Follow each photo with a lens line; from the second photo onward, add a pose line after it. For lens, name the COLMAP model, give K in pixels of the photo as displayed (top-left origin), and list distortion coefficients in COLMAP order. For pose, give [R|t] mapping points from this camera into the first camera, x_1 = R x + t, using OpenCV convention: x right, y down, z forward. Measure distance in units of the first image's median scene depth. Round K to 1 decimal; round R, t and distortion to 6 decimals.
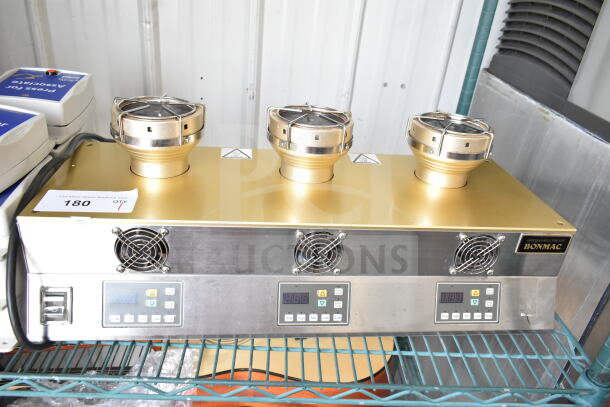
lens RADIAL K [[451.3, 0, 305.0], [0, 451.3, 203.5], [0, 0, 1]] dist [-0.002172, 0.004190]
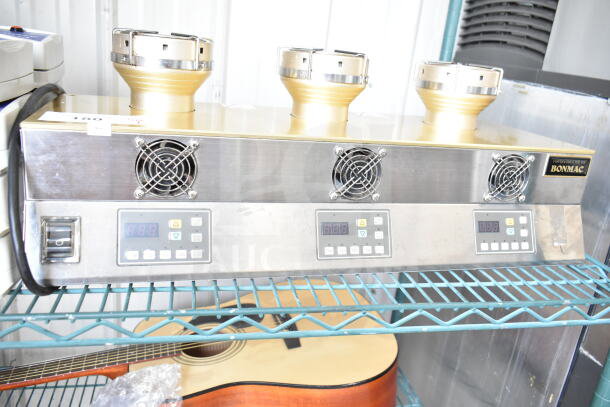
lens RADIAL K [[485.3, 0, 305.0], [0, 485.3, 203.5], [0, 0, 1]] dist [-0.003226, -0.000082]
pose [[0.985085, -0.047921, 0.165261, -0.225717], [0.073153, 0.985953, -0.150154, 0.287880], [-0.155744, 0.160004, 0.974753, 0.054649]]
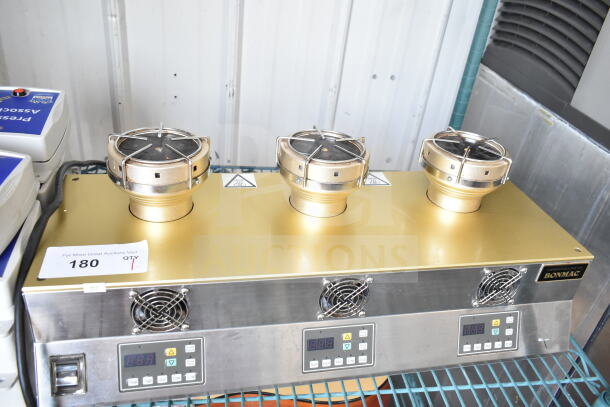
lens RADIAL K [[485.3, 0, 305.0], [0, 485.3, 203.5], [0, 0, 1]] dist [-0.003226, -0.000082]
pose [[0.995247, -0.039240, 0.089123, -0.127519], [0.032838, 0.996850, 0.072189, -0.156526], [-0.091675, -0.068919, 0.993401, -0.003173]]
